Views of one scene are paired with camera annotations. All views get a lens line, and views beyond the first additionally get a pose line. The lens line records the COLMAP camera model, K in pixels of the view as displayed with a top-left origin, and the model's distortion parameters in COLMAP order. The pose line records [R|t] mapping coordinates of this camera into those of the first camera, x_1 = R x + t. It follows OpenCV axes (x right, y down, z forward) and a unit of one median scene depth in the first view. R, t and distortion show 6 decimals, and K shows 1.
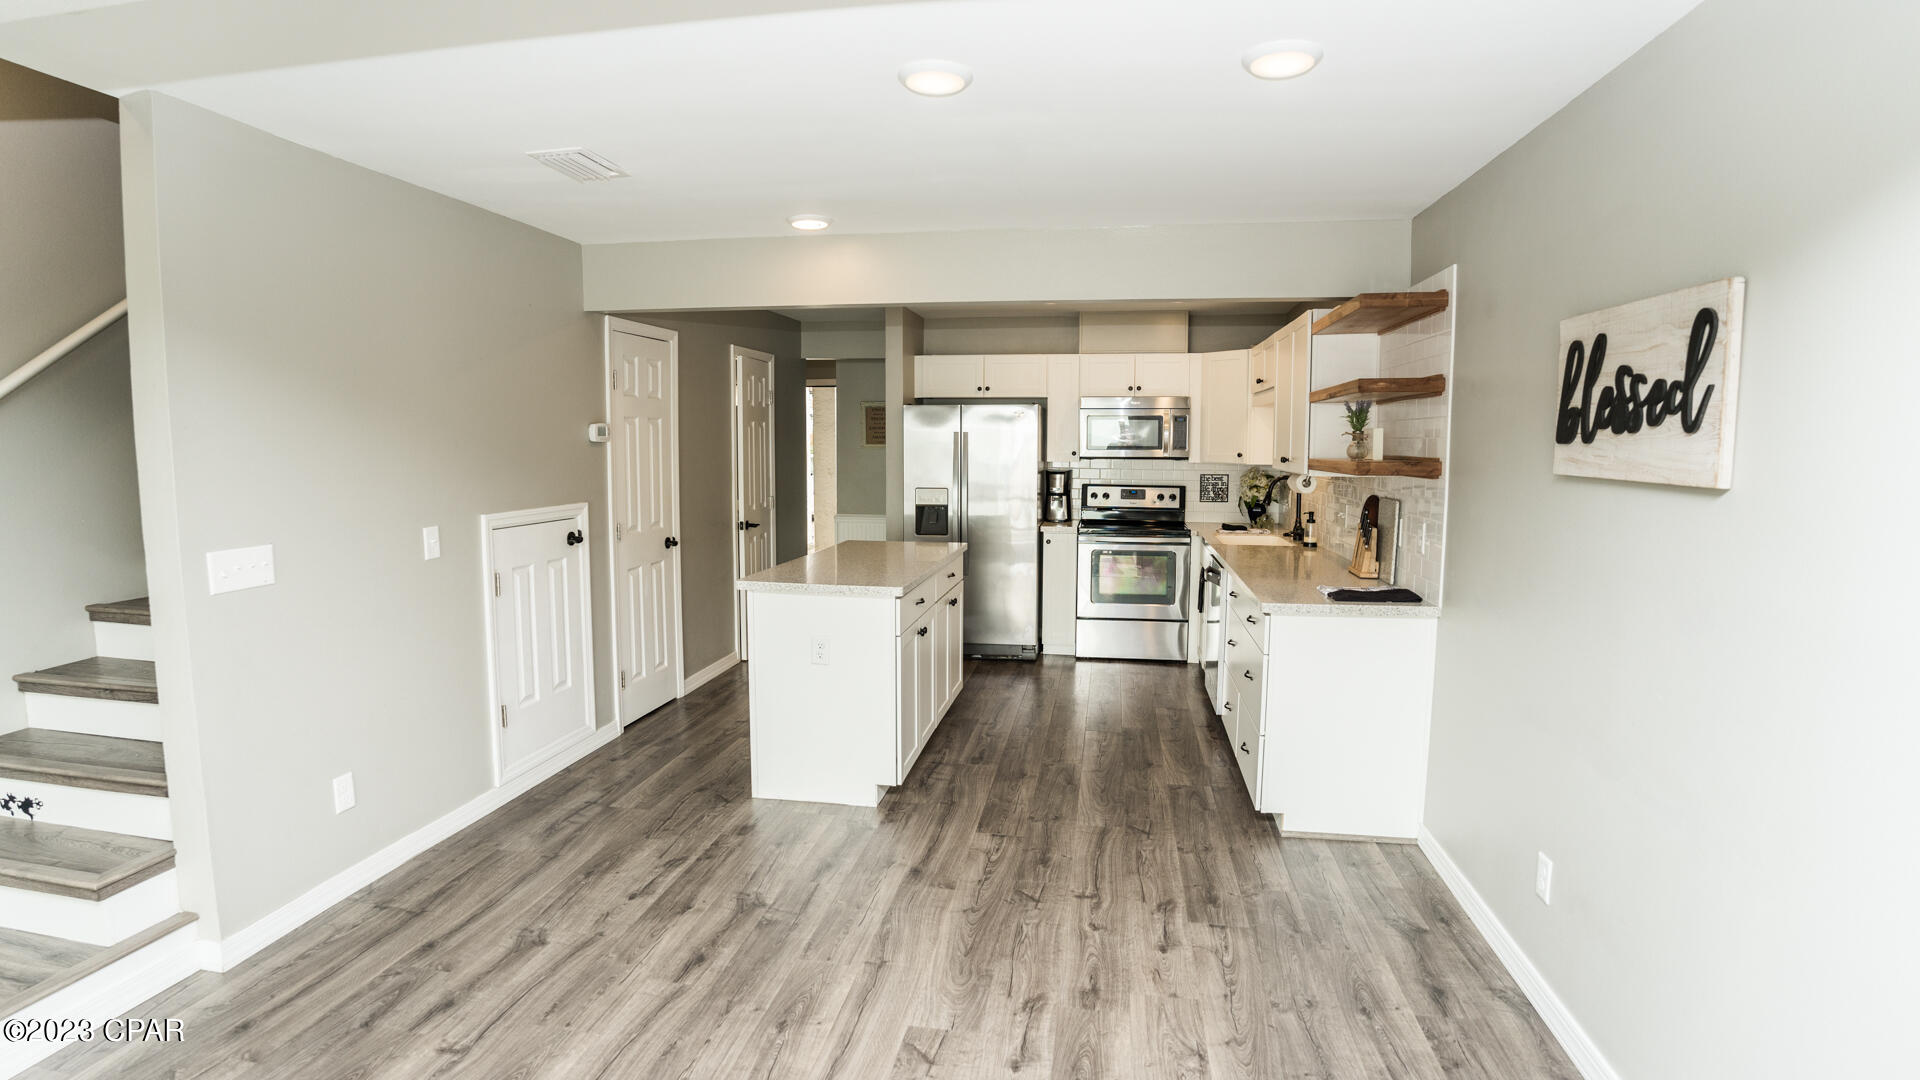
lens RADIAL K [[924.5, 0, 963.6], [0, 924.5, 537.6], [0, 0, 1]] dist [-0.089619, 0.023431]
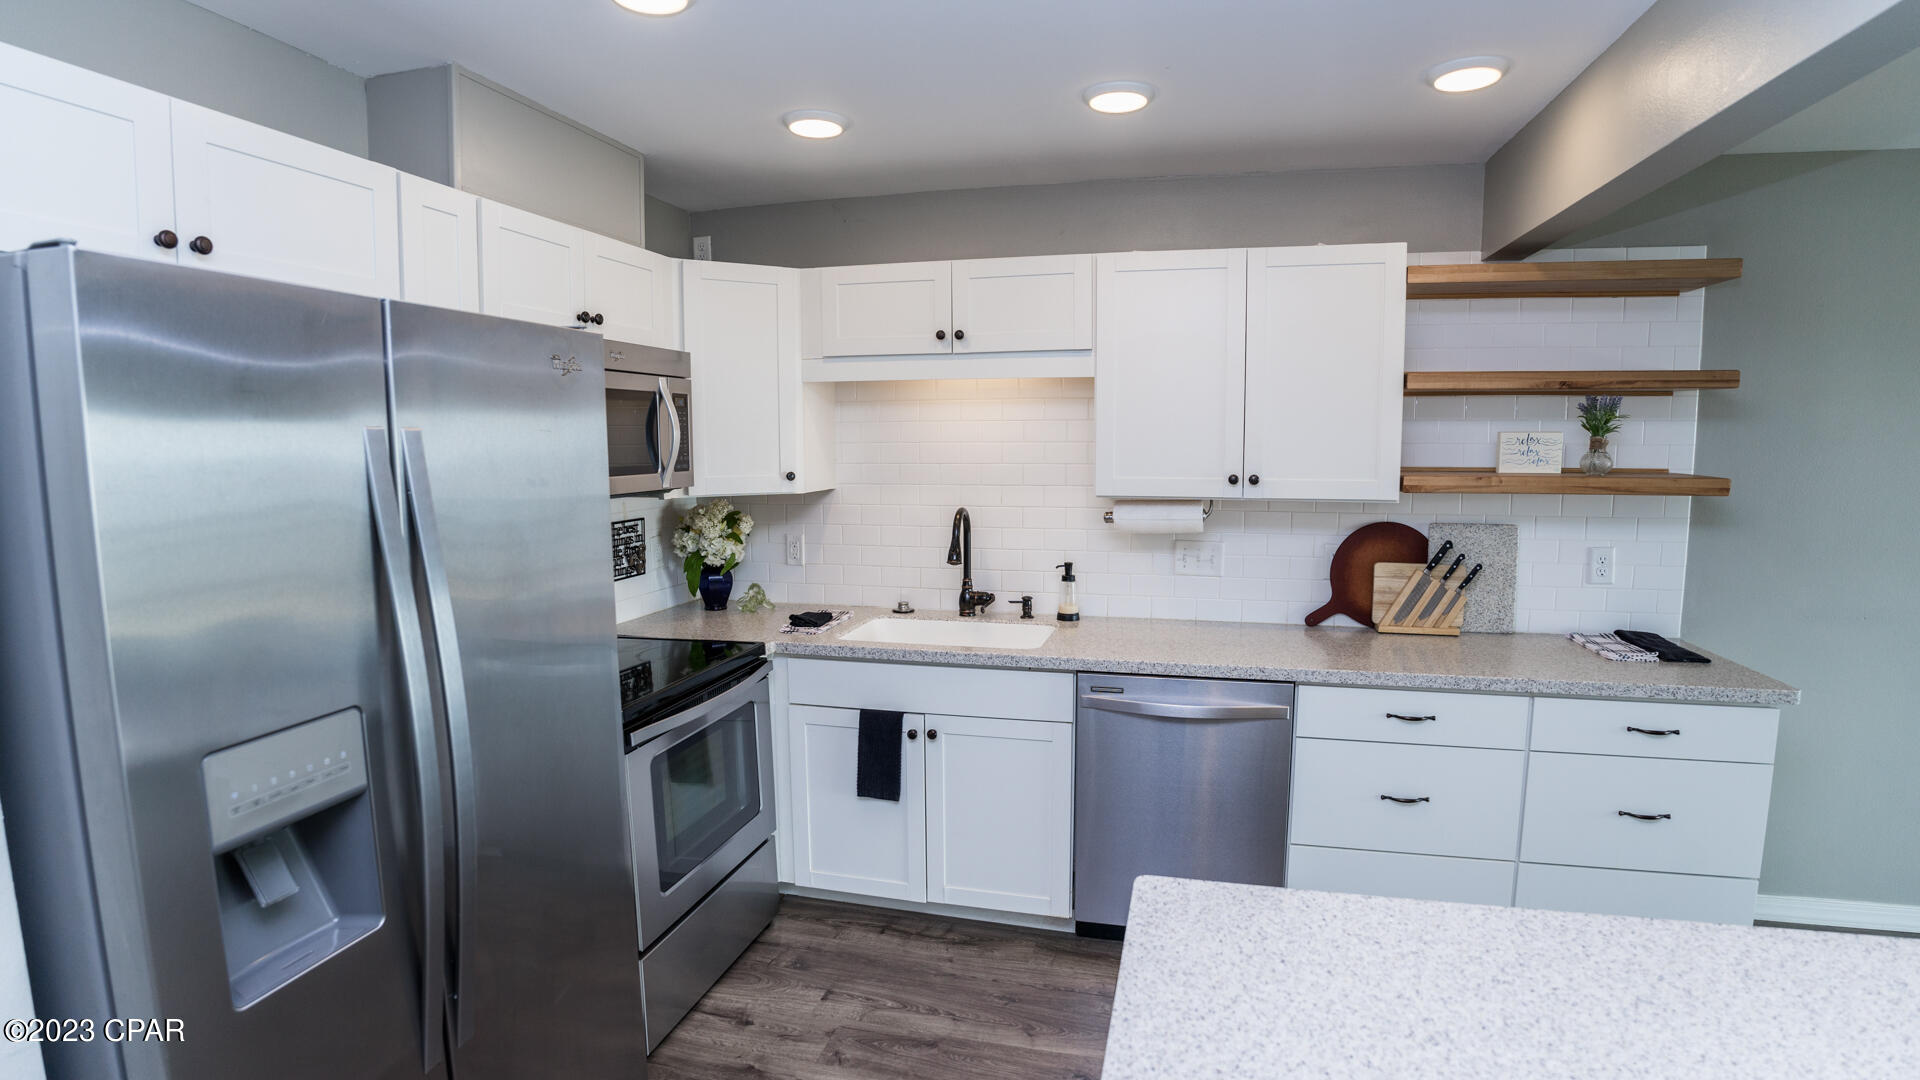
lens RADIAL K [[924.5, 0, 963.6], [0, 924.5, 537.6], [0, 0, 1]] dist [-0.089619, 0.023431]
pose [[0.084731, -0.109186, 0.990403, -0.191377], [0.107809, 0.989147, 0.099825, -0.094177], [-0.990554, 0.098316, 0.095582, 0.835538]]
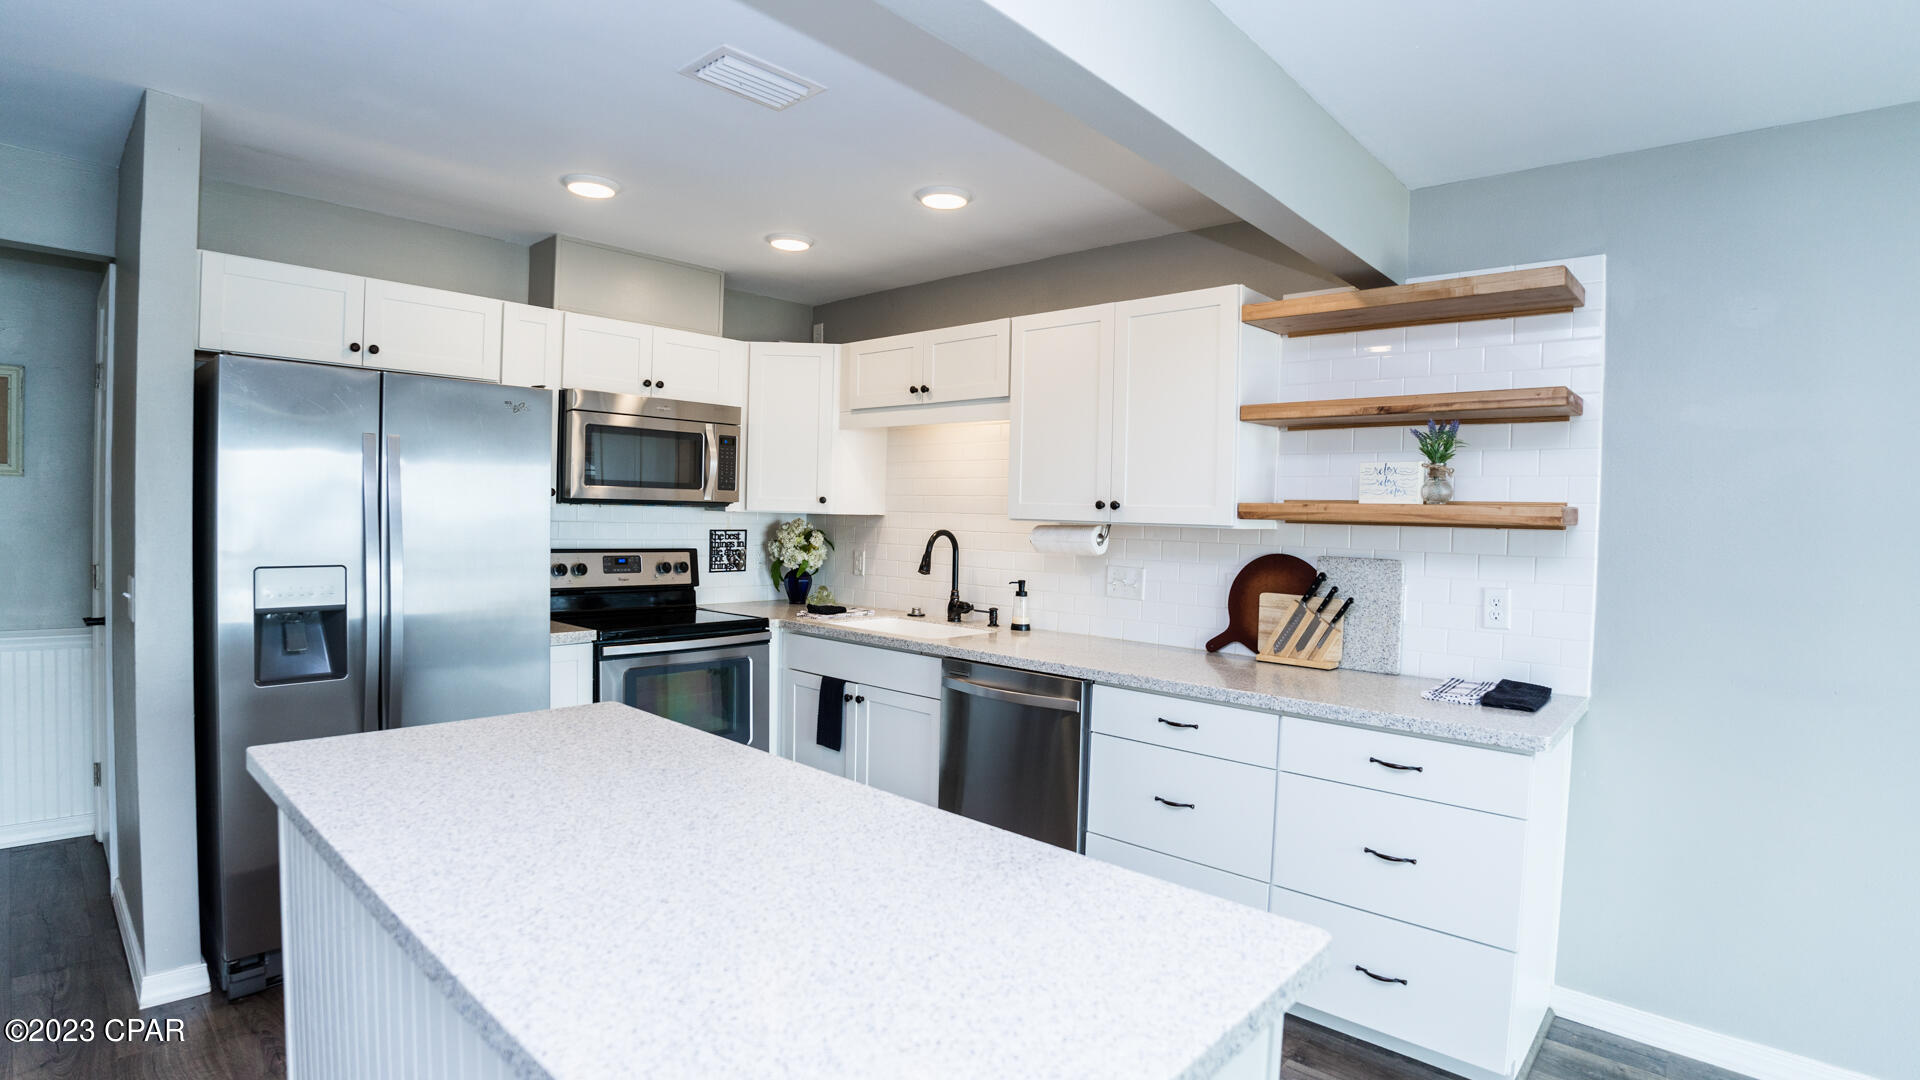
lens RADIAL K [[924.5, 0, 963.6], [0, 924.5, 537.6], [0, 0, 1]] dist [-0.089619, 0.023431]
pose [[0.538517, -0.012095, 0.842528, -0.202151], [0.063751, 0.997616, -0.026427, -0.037549], [-0.840200, 0.067944, 0.538004, 0.539721]]
